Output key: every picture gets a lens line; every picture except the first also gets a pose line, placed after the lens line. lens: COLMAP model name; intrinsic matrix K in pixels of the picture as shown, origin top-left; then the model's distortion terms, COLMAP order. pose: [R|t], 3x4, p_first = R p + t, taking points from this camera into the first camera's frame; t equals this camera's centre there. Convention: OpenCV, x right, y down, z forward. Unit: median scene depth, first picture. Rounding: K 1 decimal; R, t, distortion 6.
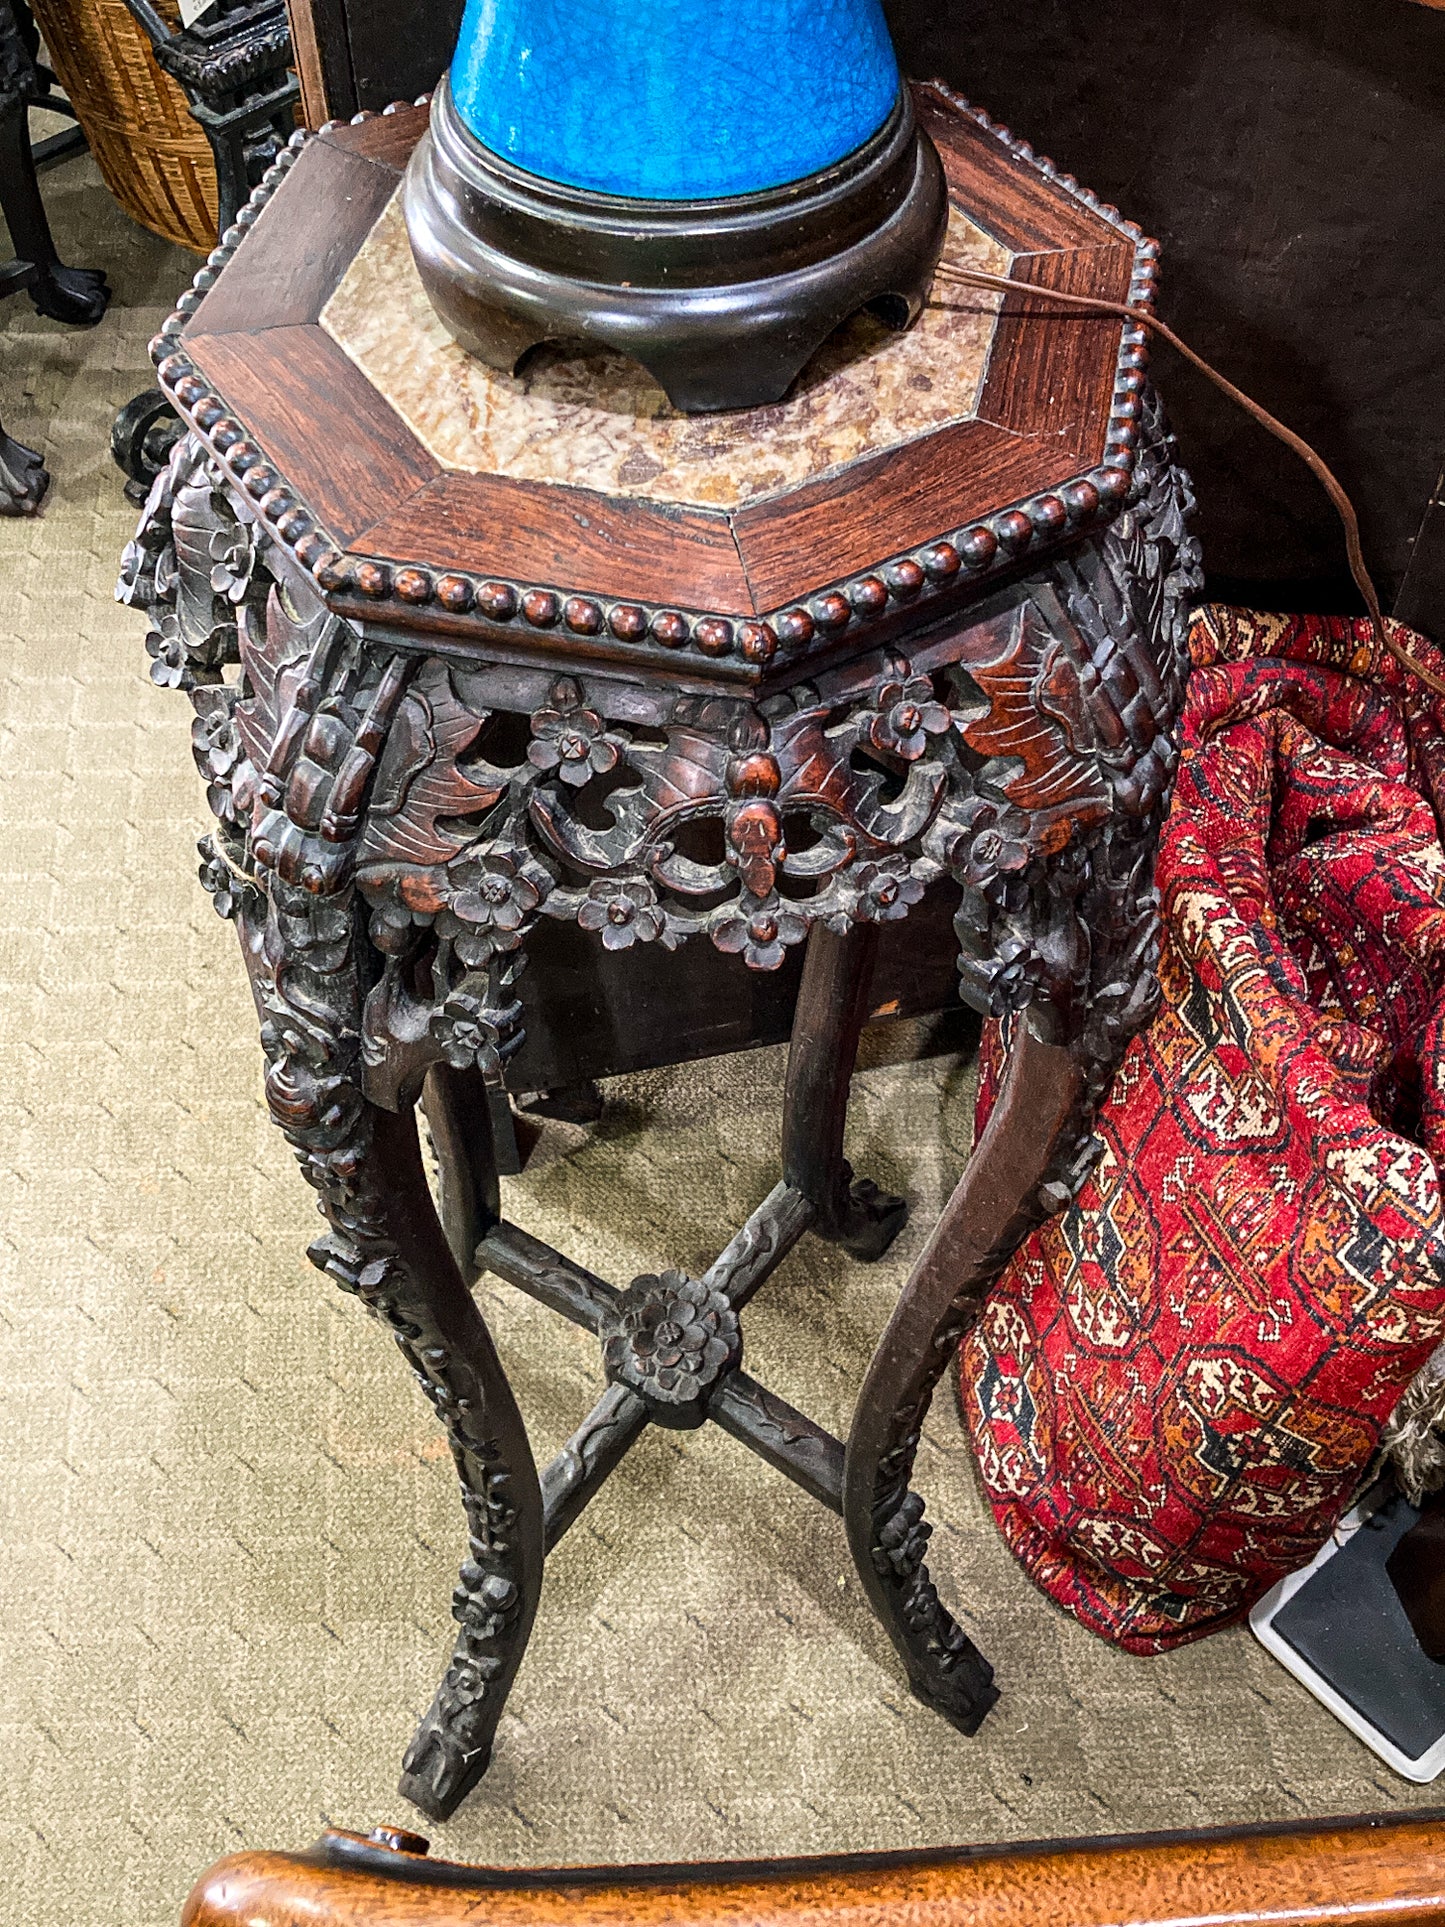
lens RADIAL K [[2107.2, 0, 722.5], [0, 2107.2, 963.5], [0, 0, 1]] dist [0.111607, -0.348442]
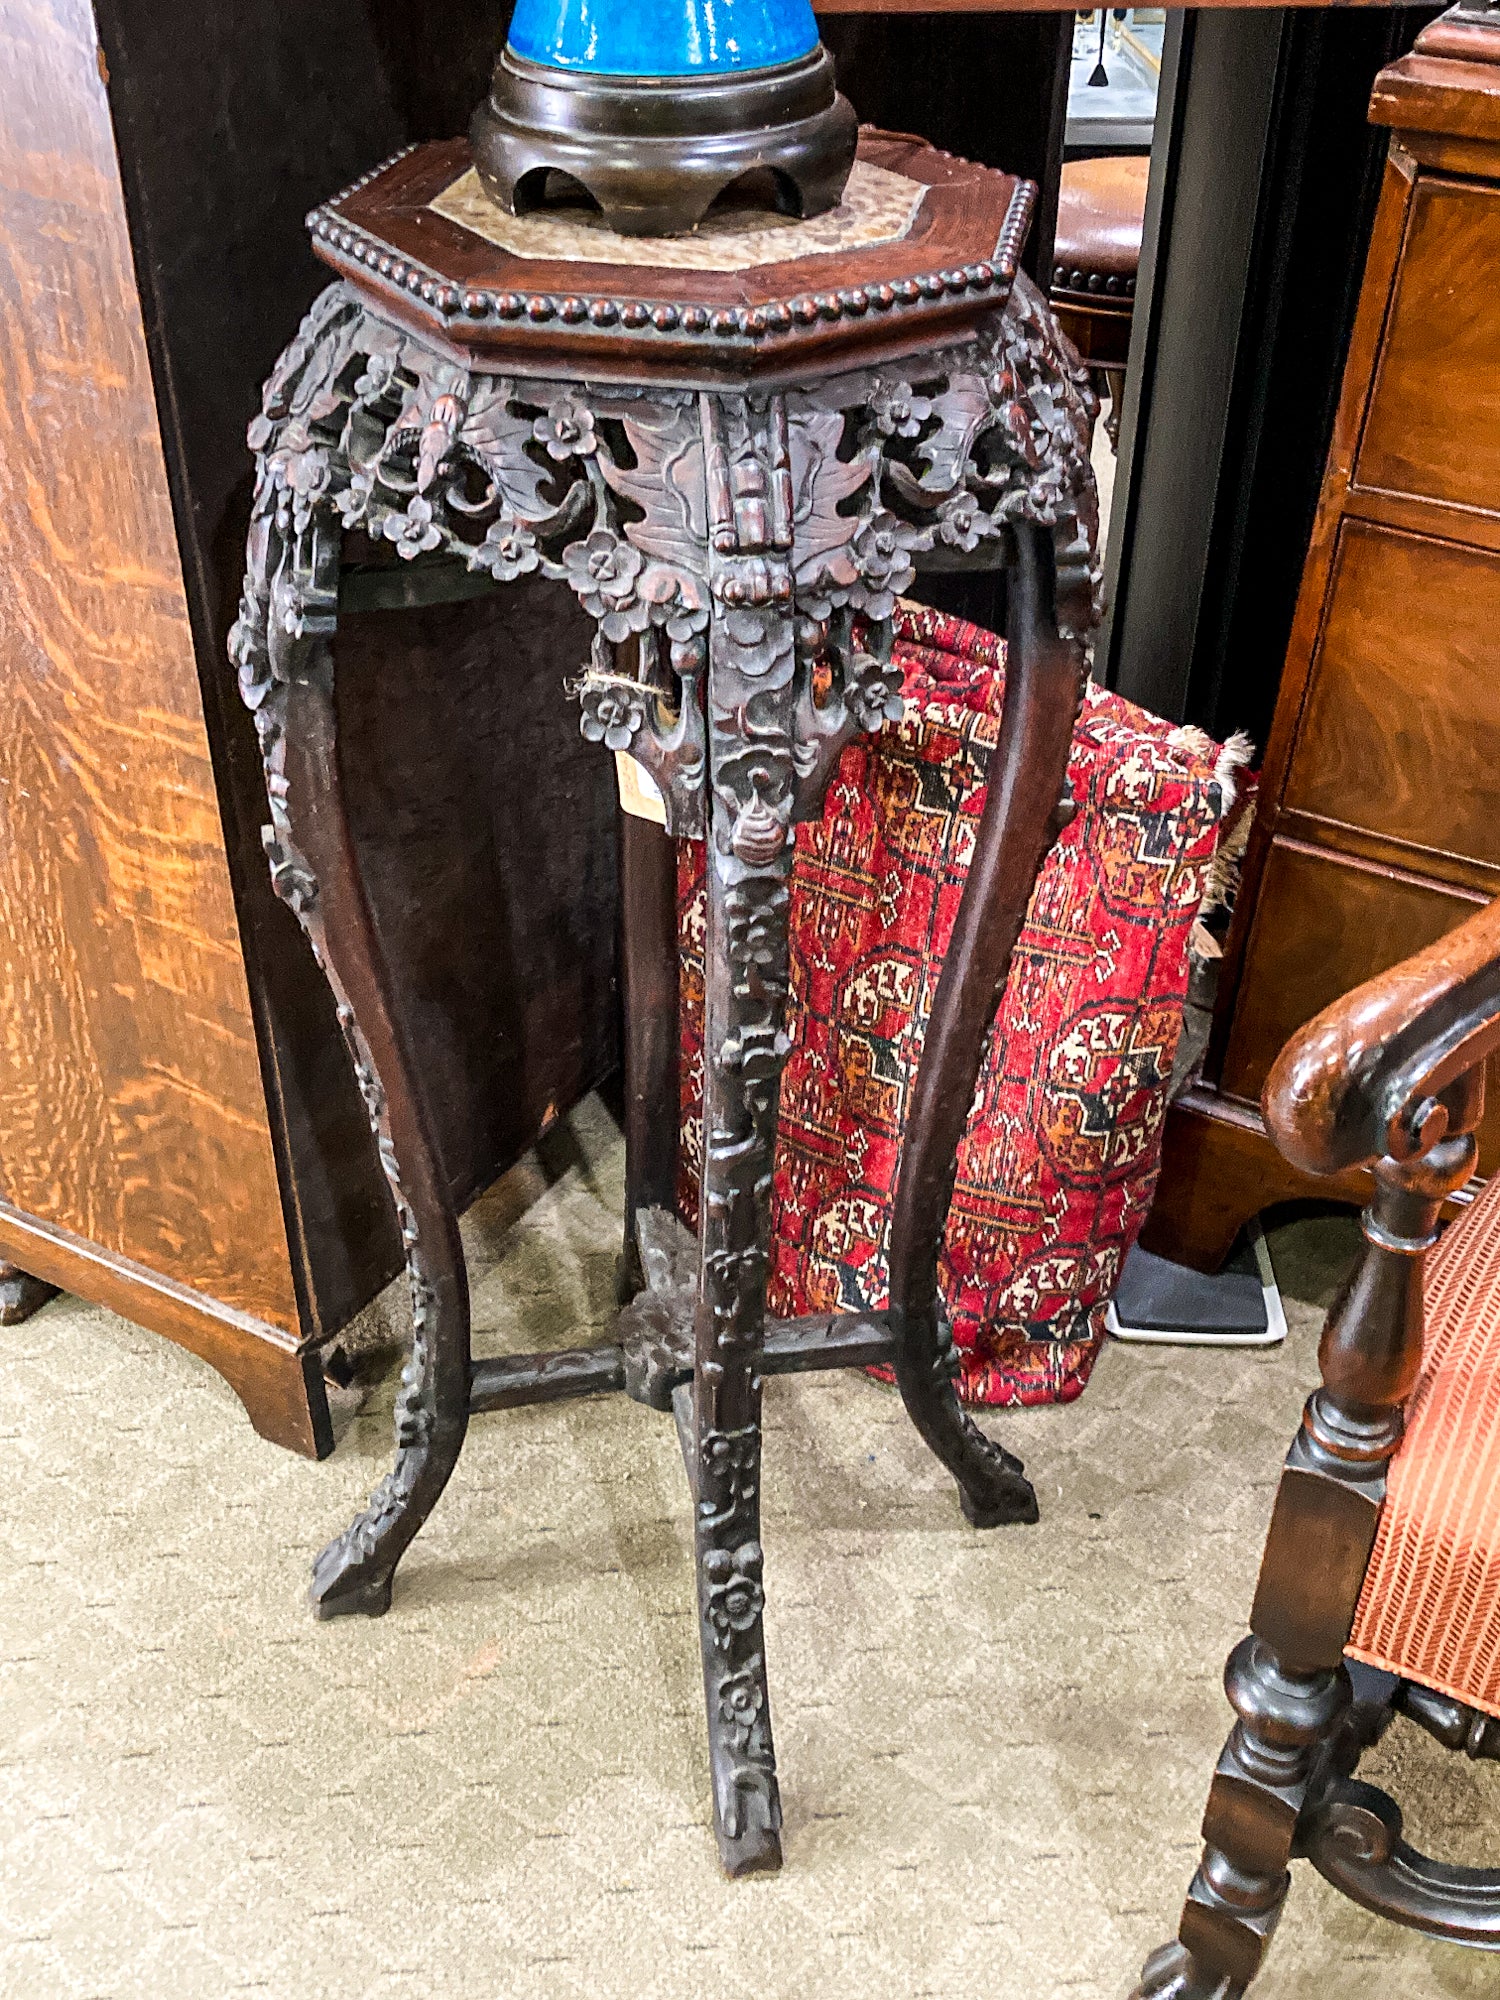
lens RADIAL K [[2207.3, 0, 750.0], [0, 2207.3, 1000.0], [0, 0, 1]] dist [0.162707, -0.501530]
pose [[0.679754, -0.406000, 0.610818, -0.726548], [0.563488, 0.822184, -0.080592, 0.170488], [-0.469484, 0.398971, 0.787659, 0.019767]]
